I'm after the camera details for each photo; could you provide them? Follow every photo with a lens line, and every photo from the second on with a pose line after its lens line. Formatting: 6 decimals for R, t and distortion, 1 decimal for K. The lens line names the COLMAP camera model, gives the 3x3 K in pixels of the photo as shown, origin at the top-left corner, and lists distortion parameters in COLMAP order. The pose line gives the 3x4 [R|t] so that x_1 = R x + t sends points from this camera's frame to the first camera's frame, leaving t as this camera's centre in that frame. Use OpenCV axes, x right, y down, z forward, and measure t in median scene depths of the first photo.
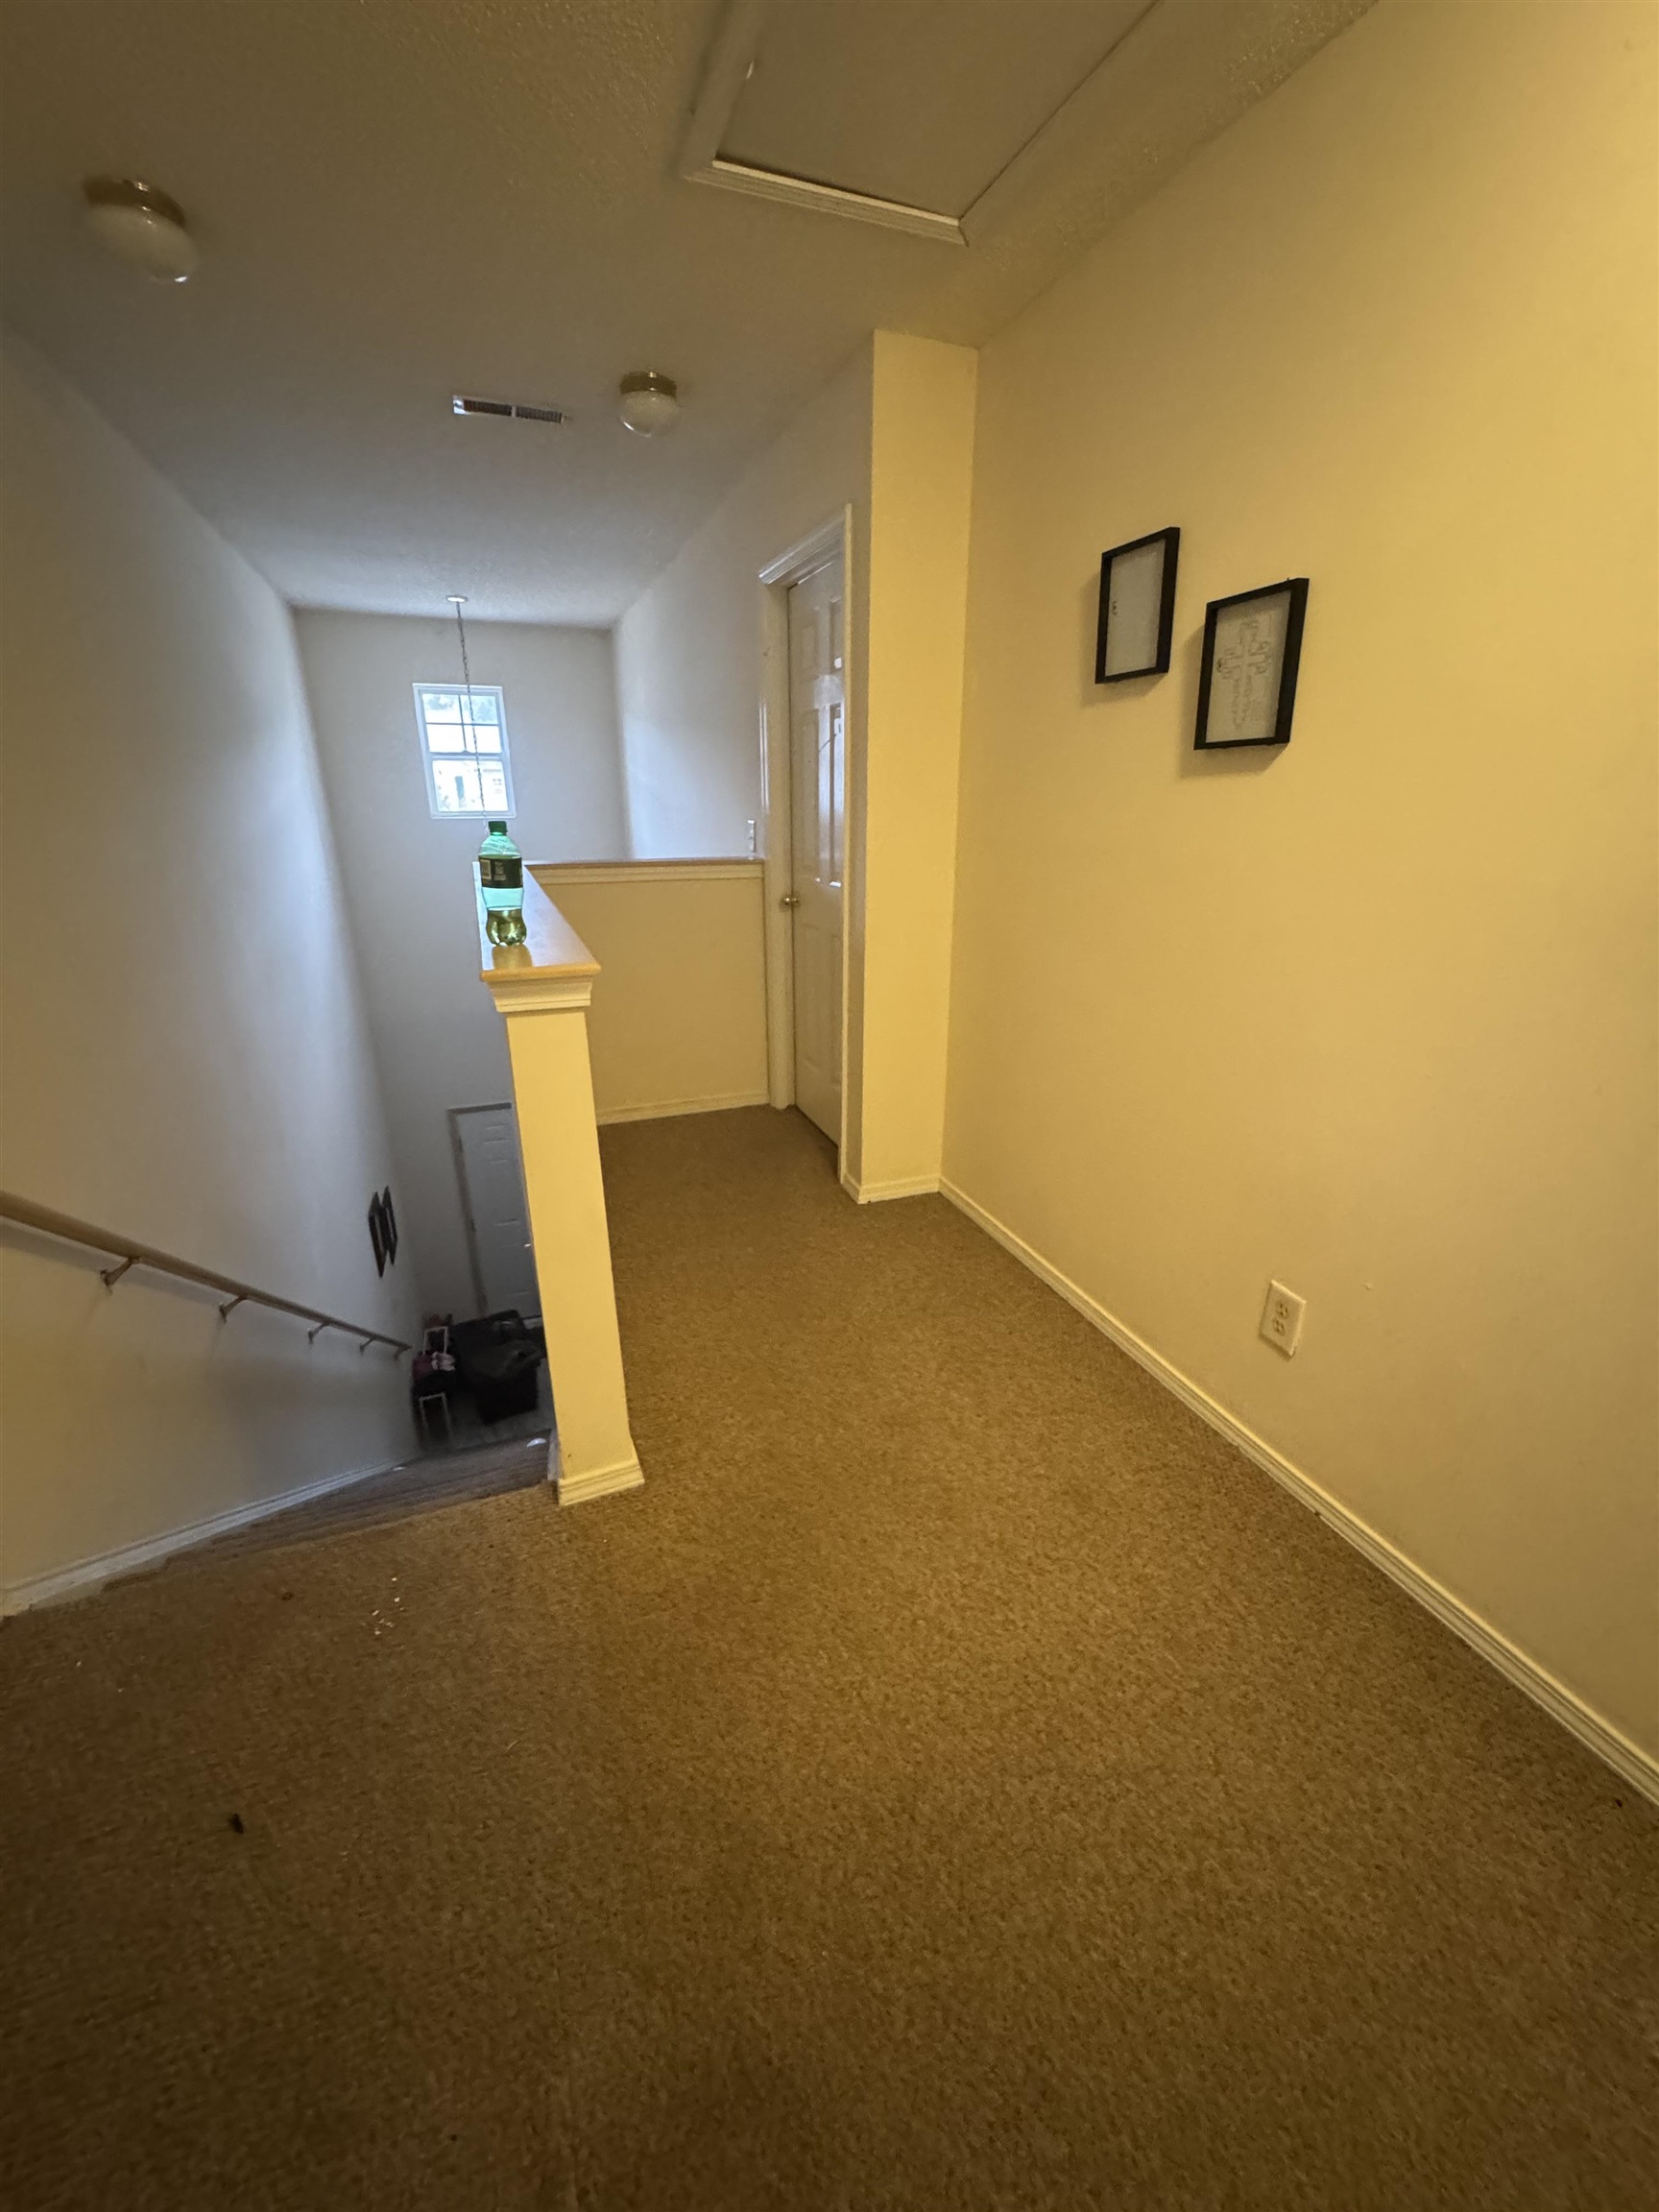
lens RADIAL K [[883.1, 0, 833.1], [0, 883.1, 1104.1], [0, 0, 1]] dist [0.001926, -0.001660]
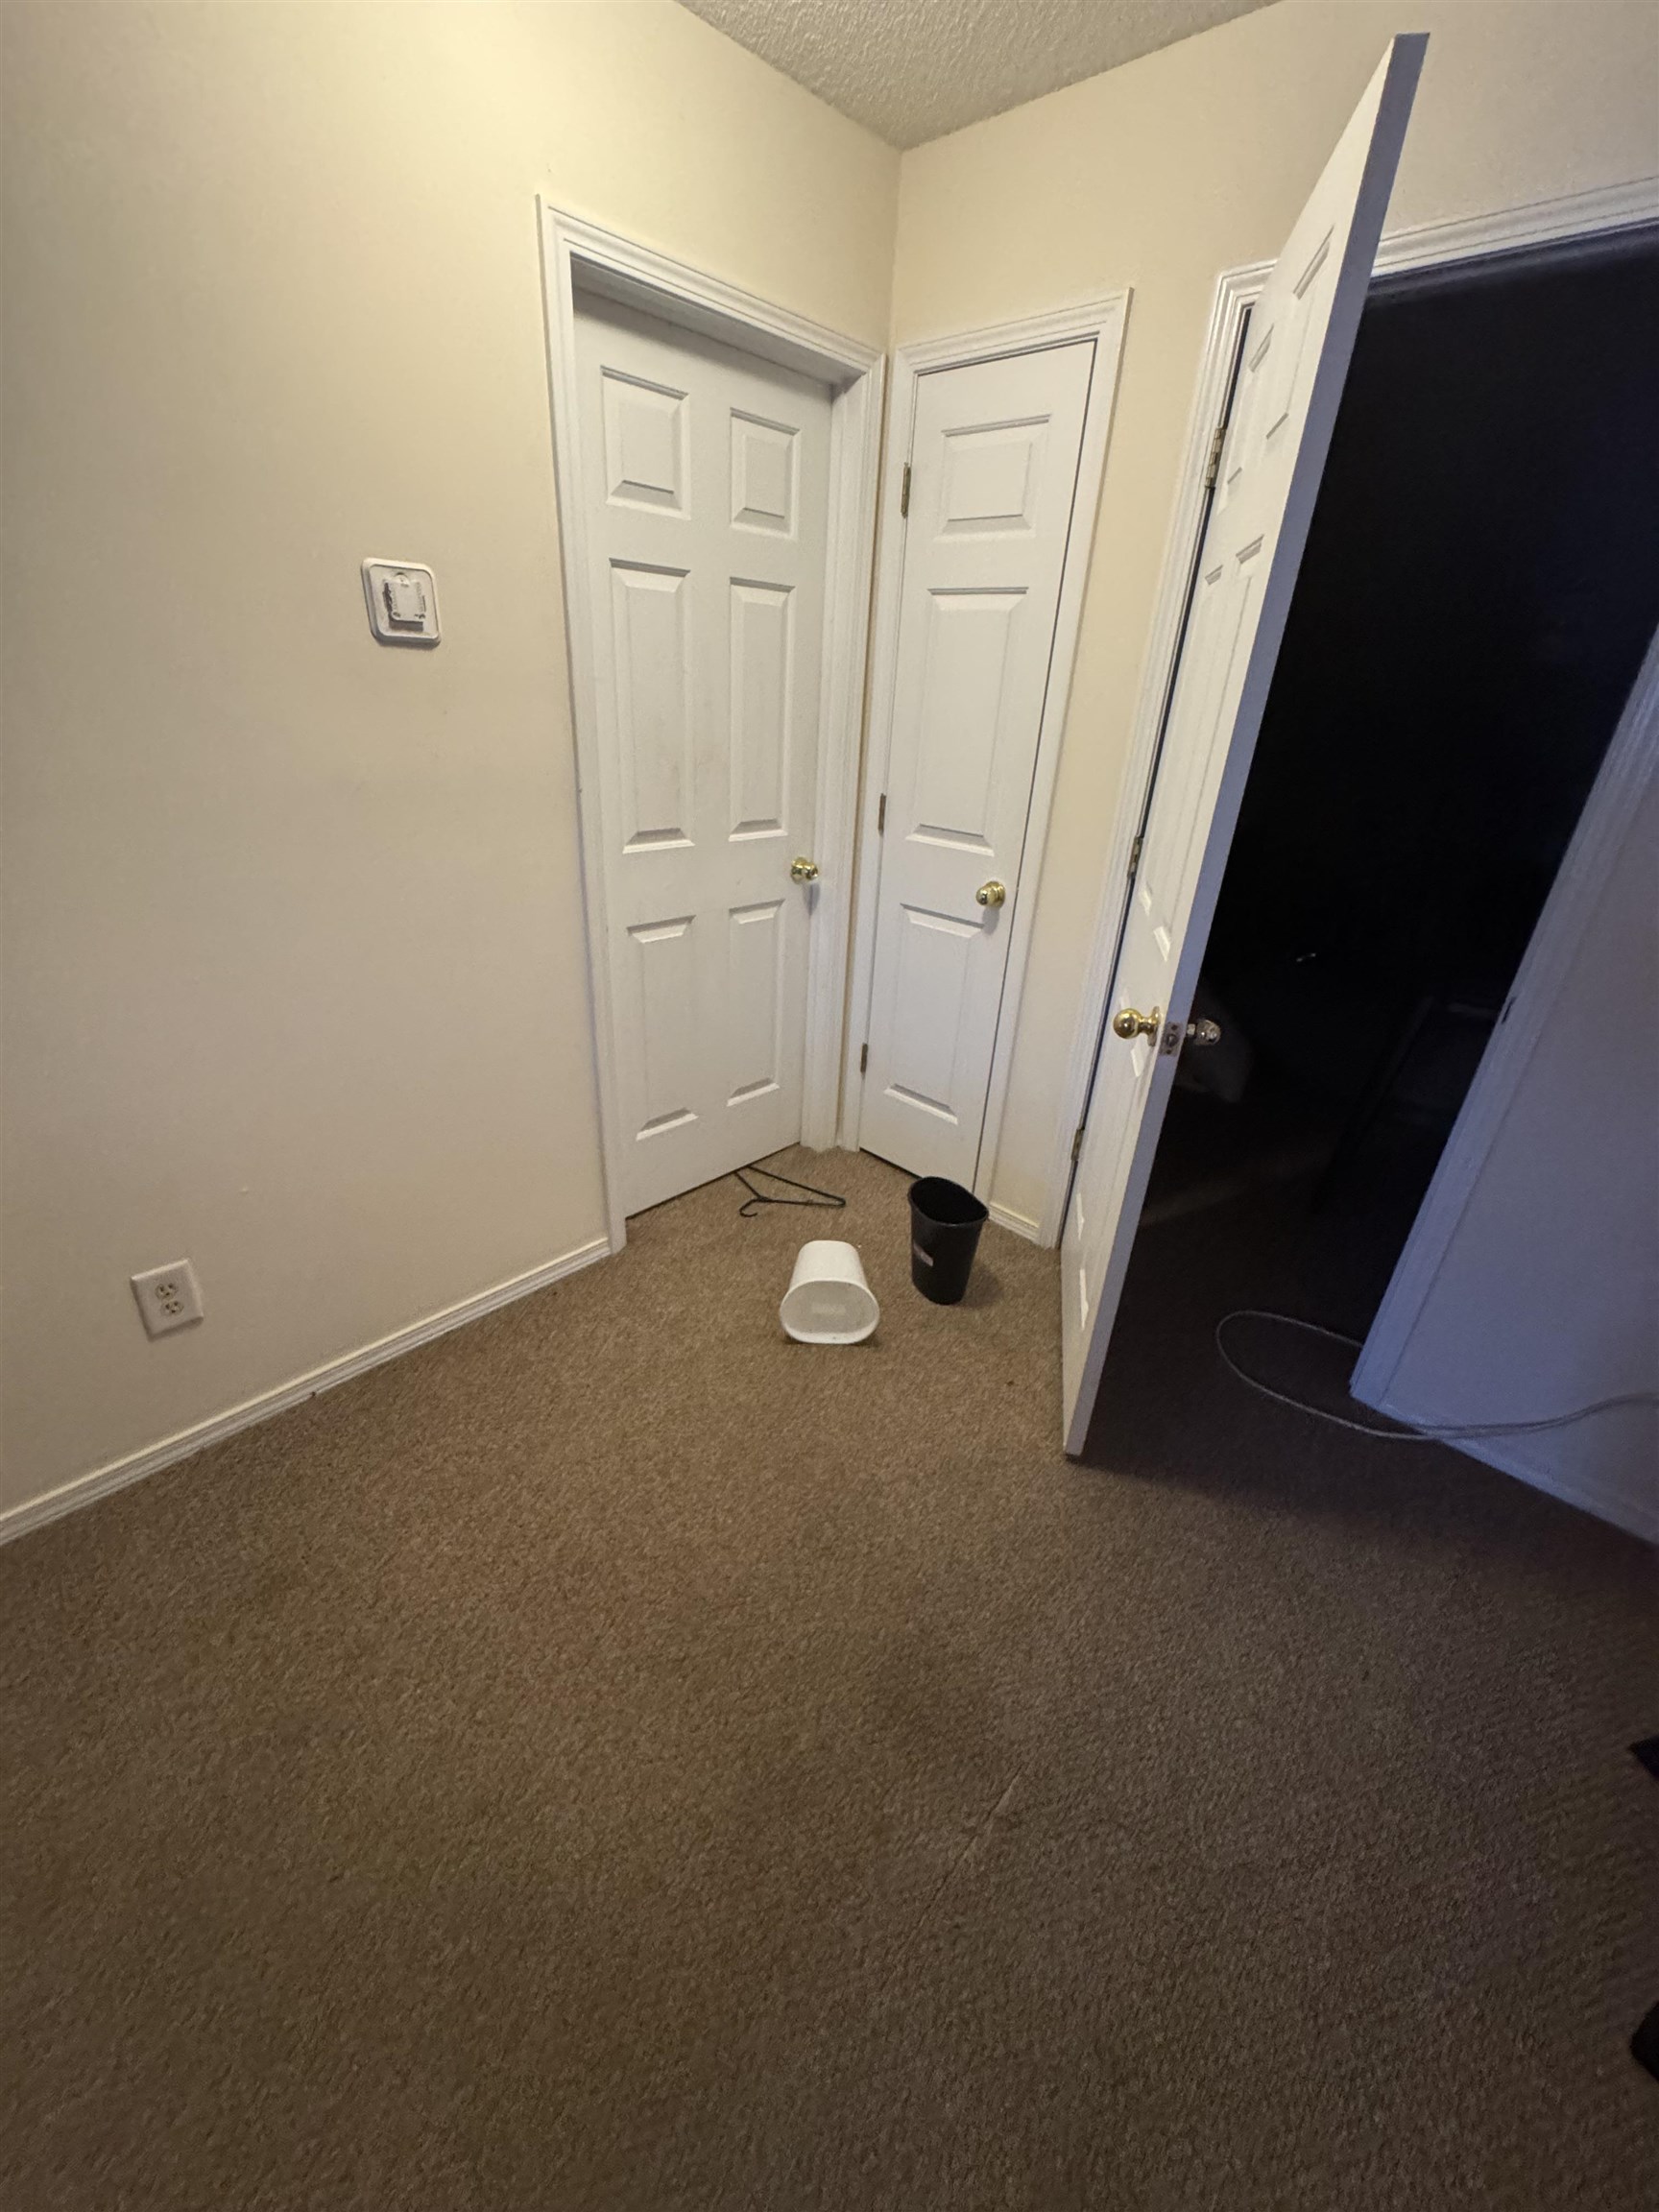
lens RADIAL K [[883.1, 0, 833.1], [0, 883.1, 1104.1], [0, 0, 1]] dist [0.001926, -0.001660]
pose [[-0.434428, -0.417711, 0.797992, -0.534874], [0.253918, 0.793232, 0.553452, -0.305759], [-0.864175, 0.443059, -0.238538, 0.692841]]
